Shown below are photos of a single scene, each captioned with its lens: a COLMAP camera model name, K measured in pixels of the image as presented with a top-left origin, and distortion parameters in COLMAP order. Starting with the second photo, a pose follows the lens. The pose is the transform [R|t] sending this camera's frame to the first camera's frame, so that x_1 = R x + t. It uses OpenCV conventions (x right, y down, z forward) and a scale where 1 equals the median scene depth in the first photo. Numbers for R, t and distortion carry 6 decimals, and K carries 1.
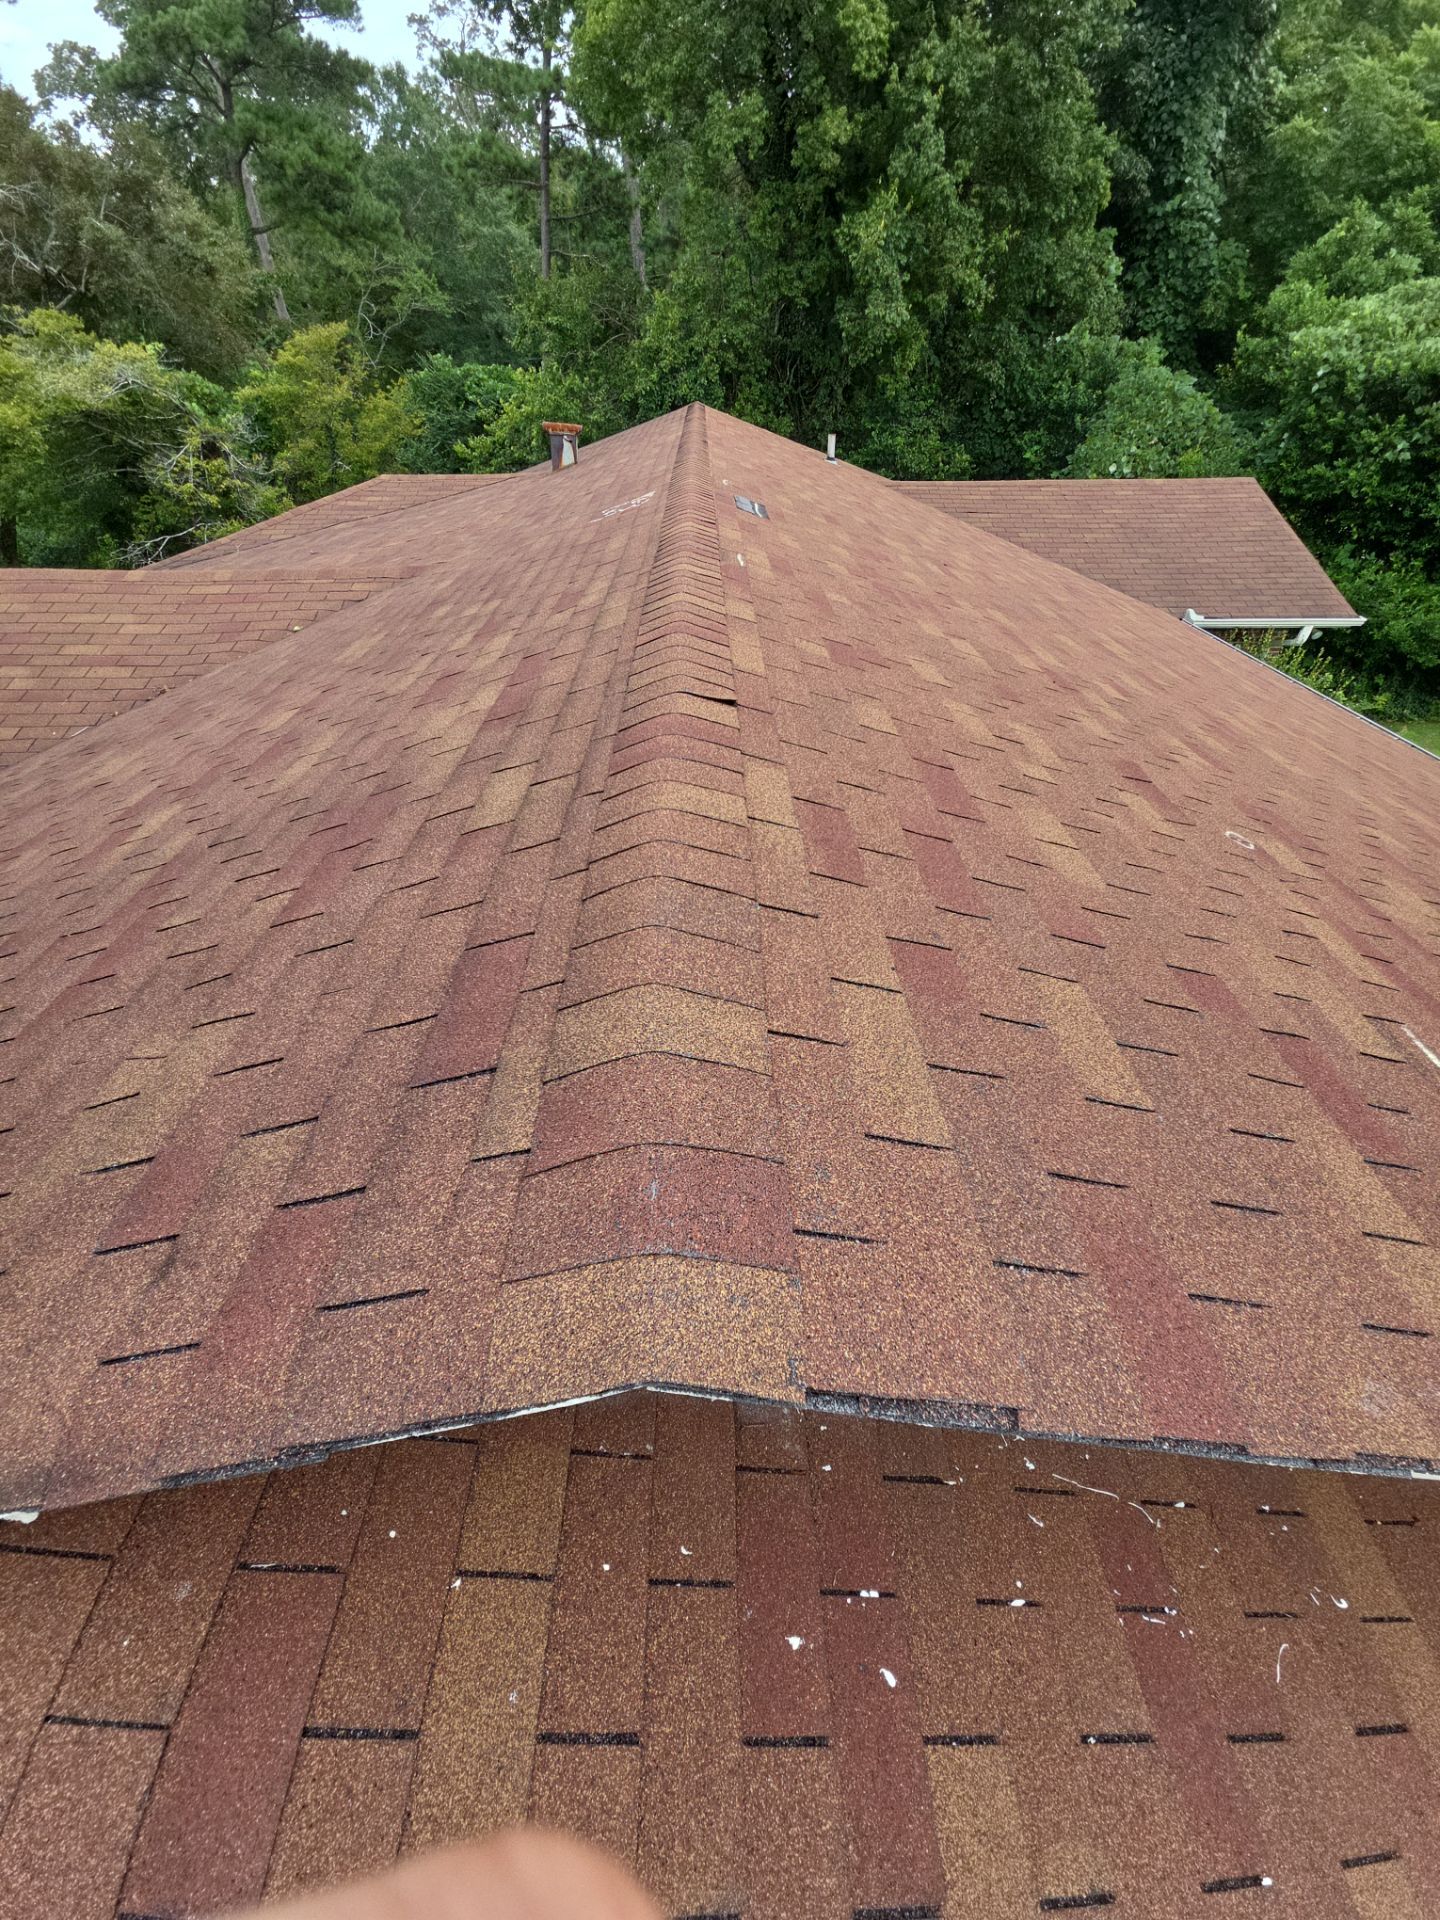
lens RADIAL K [[740.5, 0, 728.7], [0, 740.5, 961.3], [0, 0, 1]] dist [0.071534, -0.033642]
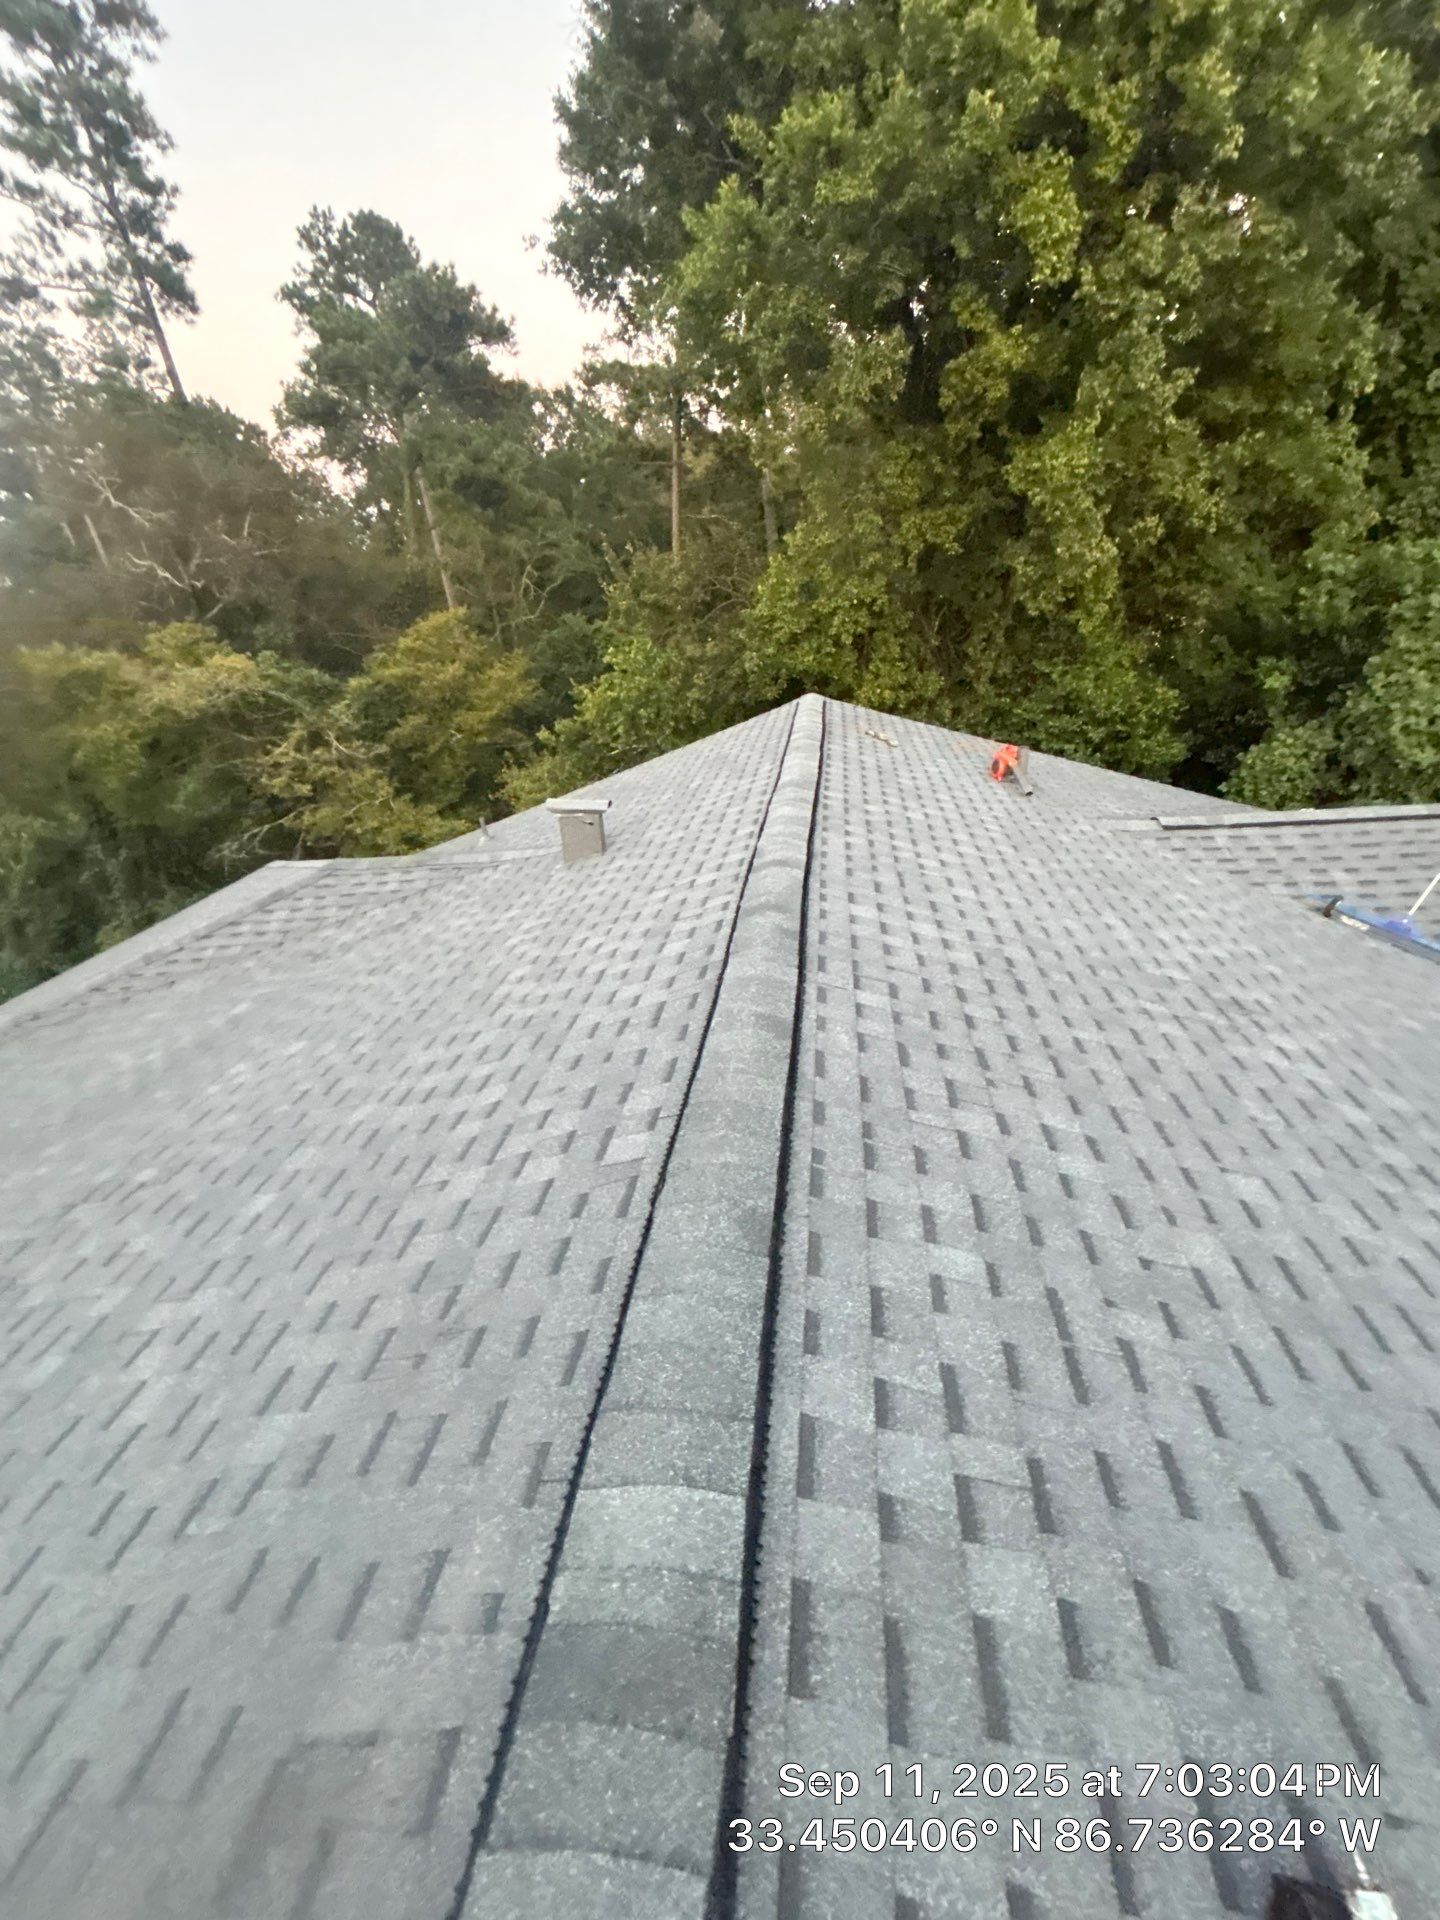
lens RADIAL K [[776.5, 0, 720.0], [0, 776.5, 960.0], [0, 0, 1]] dist [0.000421, 0.002486]
pose [[0.983286, -0.008771, -0.181854, -0.001536], [-0.029205, 0.978306, -0.205096, -0.214268], [0.179708, 0.206979, 0.961699, 0.215520]]
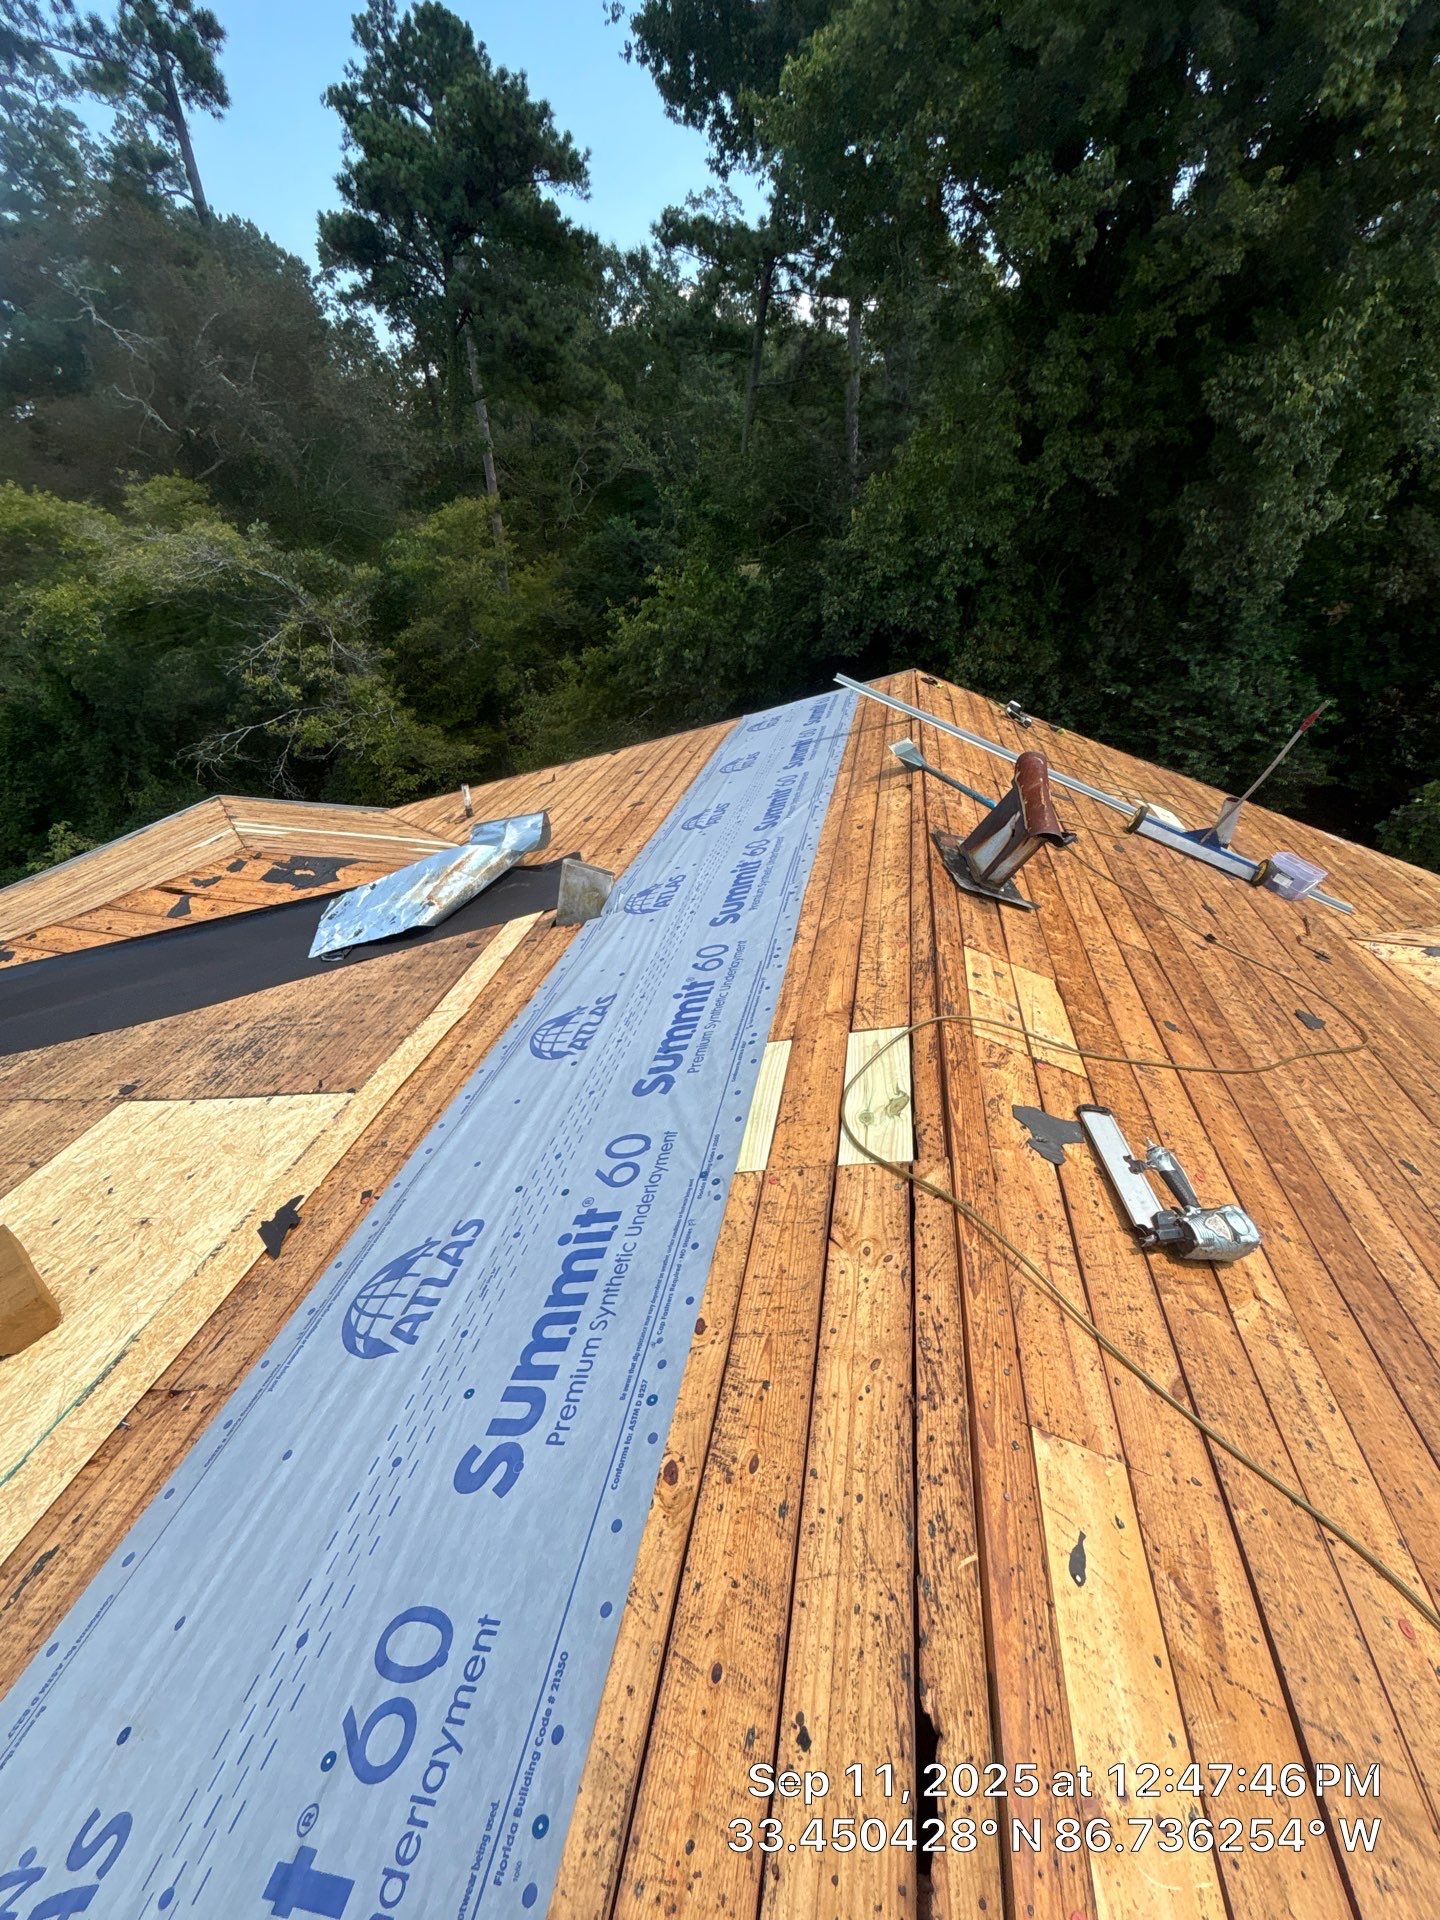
lens RADIAL K [[776.5, 0, 720.0], [0, 776.5, 960.0], [0, 0, 1]] dist [0.000421, 0.002486]
pose [[0.974086, 0.122829, -0.189920, -0.033331], [-0.147118, 0.981868, -0.119544, -0.283389], [0.171793, 0.144387, 0.974495, 0.302778]]
